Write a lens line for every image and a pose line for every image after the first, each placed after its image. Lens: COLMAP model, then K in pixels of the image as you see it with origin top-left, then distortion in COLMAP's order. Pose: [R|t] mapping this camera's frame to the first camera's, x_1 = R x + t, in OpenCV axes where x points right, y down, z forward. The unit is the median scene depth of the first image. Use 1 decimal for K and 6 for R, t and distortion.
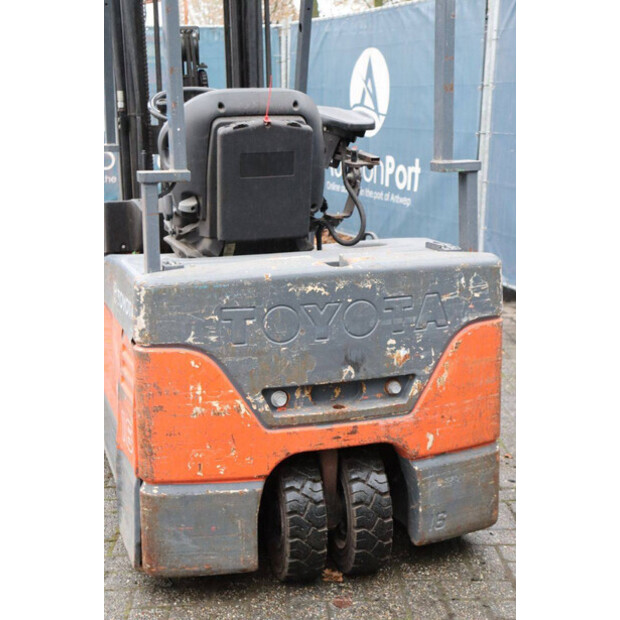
lens RADIAL K [[1007.2, 0, 309.5], [0, 1007.2, 308.4], [0, 0, 1]] dist [0.123234, 0.000000]
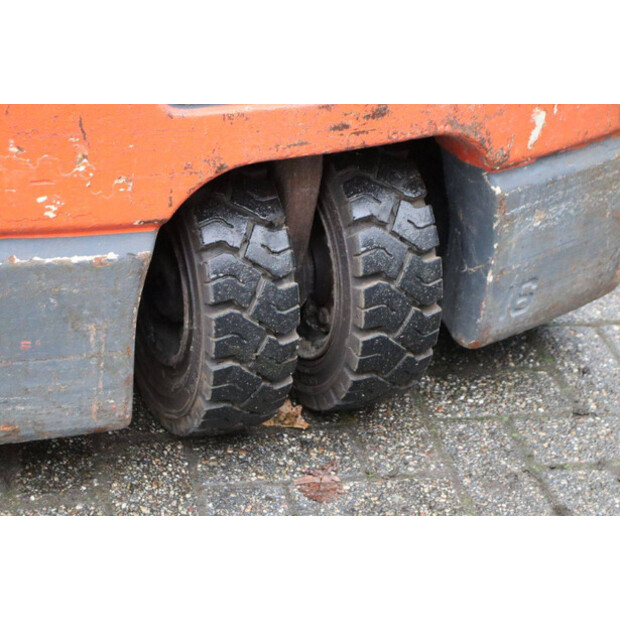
lens RADIAL K [[1444.4, 0, 314.3], [0, 1444.4, 309.8], [0, 0, 1]] dist [0.343301, 0.000000]
pose [[0.978456, -0.009953, 0.206217, -0.099754], [-0.059901, 0.942186, 0.329693, 0.007504], [-0.197576, -0.334943, 0.921291, 0.441110]]
